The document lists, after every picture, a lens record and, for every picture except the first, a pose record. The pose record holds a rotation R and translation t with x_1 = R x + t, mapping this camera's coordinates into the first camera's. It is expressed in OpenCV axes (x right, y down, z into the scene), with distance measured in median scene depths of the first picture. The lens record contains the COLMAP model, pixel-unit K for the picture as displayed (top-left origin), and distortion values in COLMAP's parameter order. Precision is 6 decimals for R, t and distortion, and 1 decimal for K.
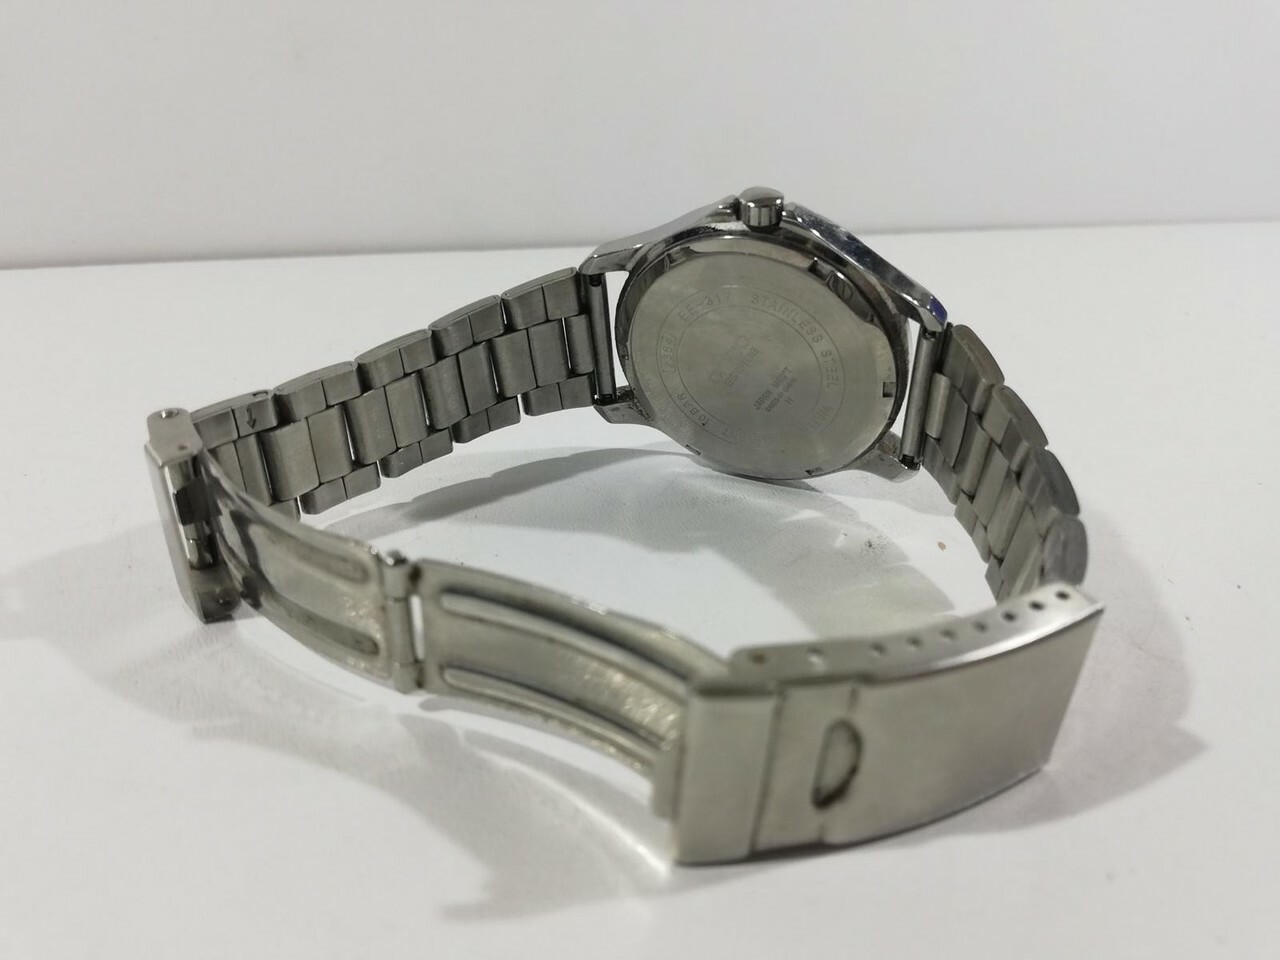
lens RADIAL K [[1001.5, 0, 643.8], [0, 1001.5, 490.7], [0, 0, 1]] dist [-0.001121, -0.037480]
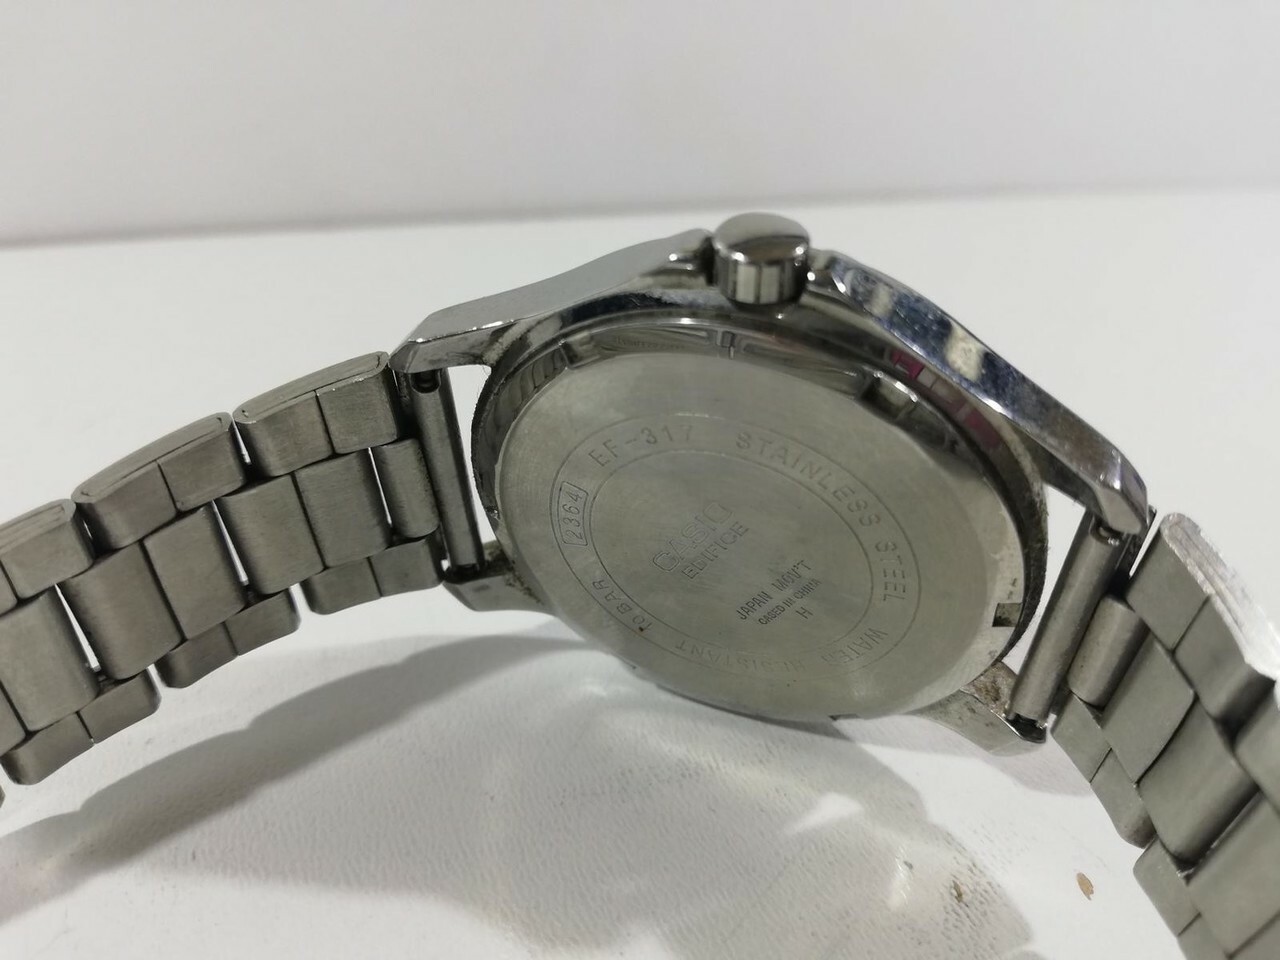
lens RADIAL K [[1001.5, 0, 642.0], [0, 1001.5, 467.3], [0, 0, 1]] dist [-0.001121, -0.037480]
pose [[0.998608, -0.007805, 0.052159, 0.034565], [0.004140, 0.997538, 0.070013, -0.203916], [-0.052577, -0.069699, 0.996182, 0.494425]]
